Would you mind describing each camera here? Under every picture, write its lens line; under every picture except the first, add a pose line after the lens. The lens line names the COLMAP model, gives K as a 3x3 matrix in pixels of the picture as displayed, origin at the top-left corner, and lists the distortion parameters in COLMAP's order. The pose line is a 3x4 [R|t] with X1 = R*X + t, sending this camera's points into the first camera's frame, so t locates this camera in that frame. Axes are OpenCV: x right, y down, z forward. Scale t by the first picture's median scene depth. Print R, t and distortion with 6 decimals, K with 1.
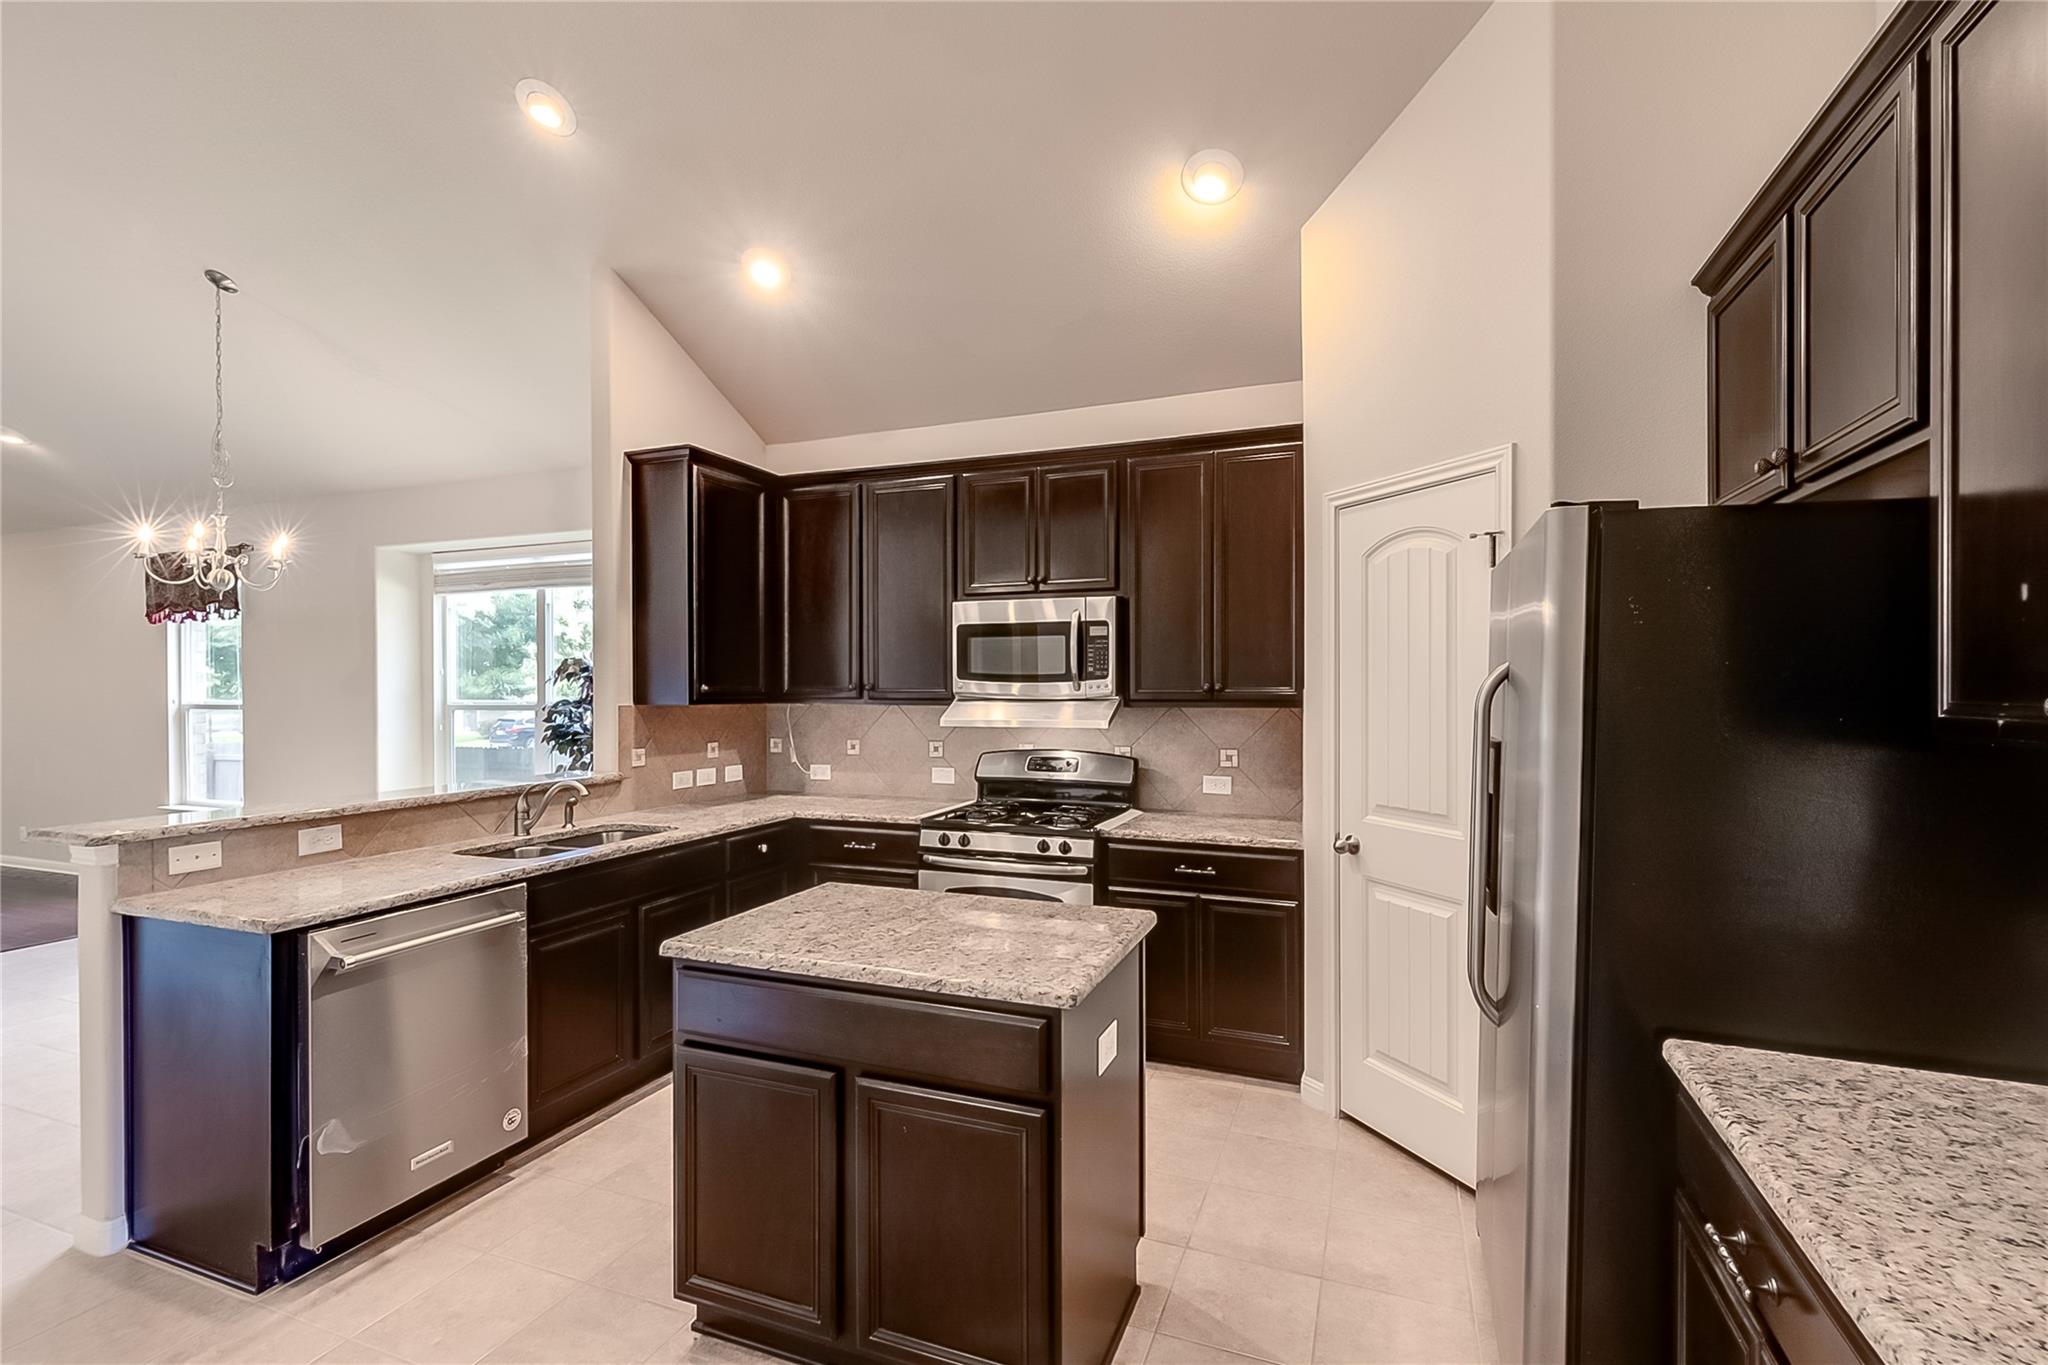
lens RADIAL K [[924.5, 0, 1029.1], [0, 924.5, 687.6], [0, 0, 1]] dist [0.004152, -0.000214]
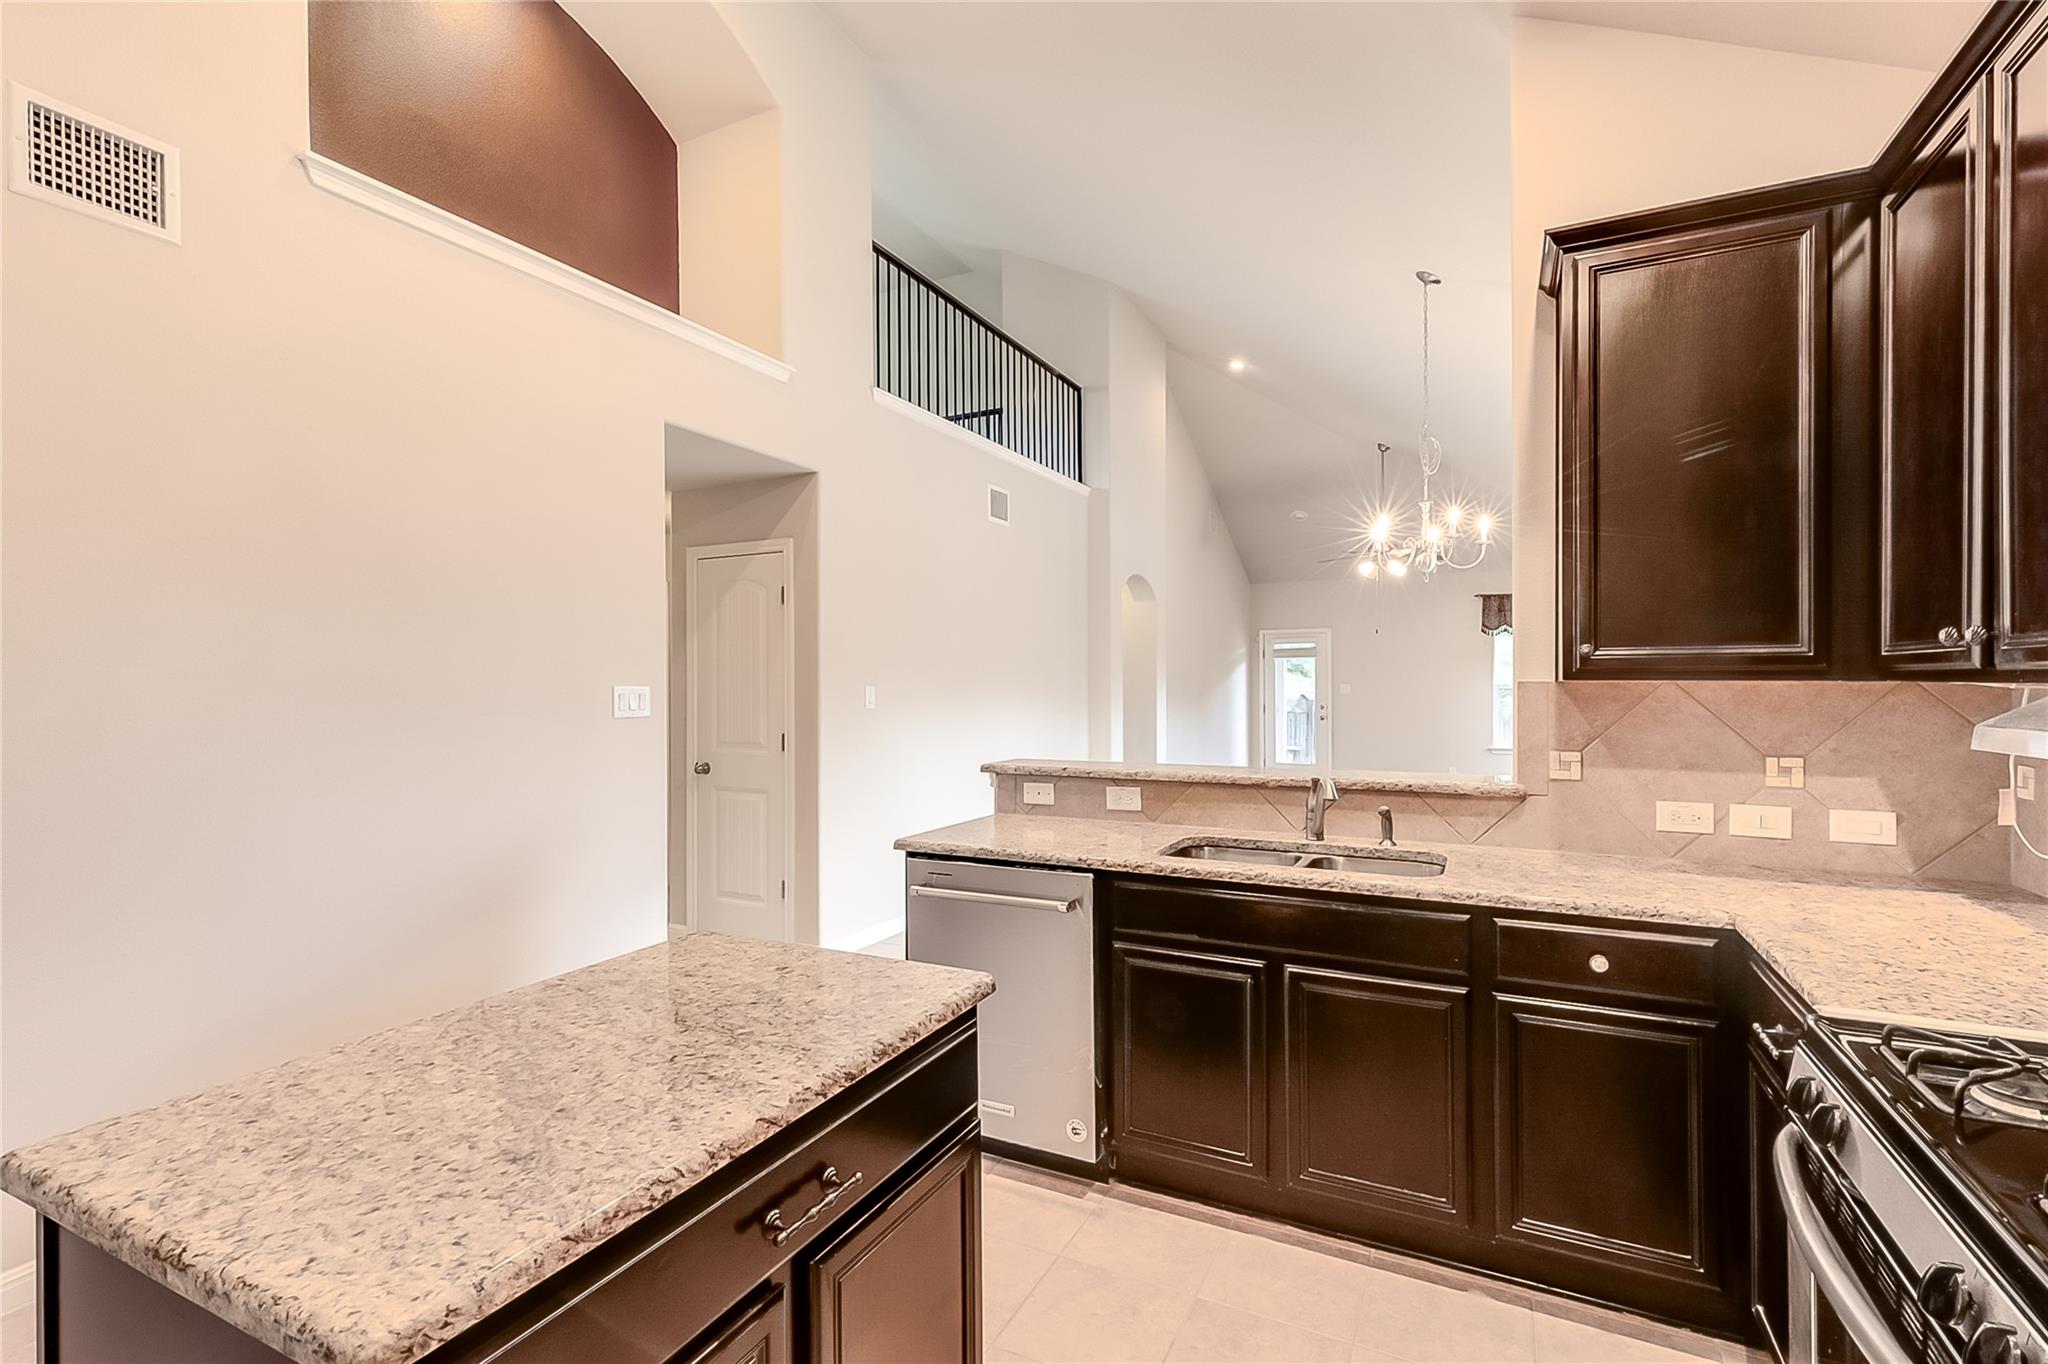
lens RADIAL K [[917.1, 0, 1022.4], [0, 917.1, 686.0], [0, 0, 1]] dist [0.002209, 0.000011]
pose [[-0.094016, 0.006637, -0.995549, 0.239623], [0.002230, 0.999977, 0.006456, 0.018275], [0.995568, -0.001613, -0.094029, 0.734517]]
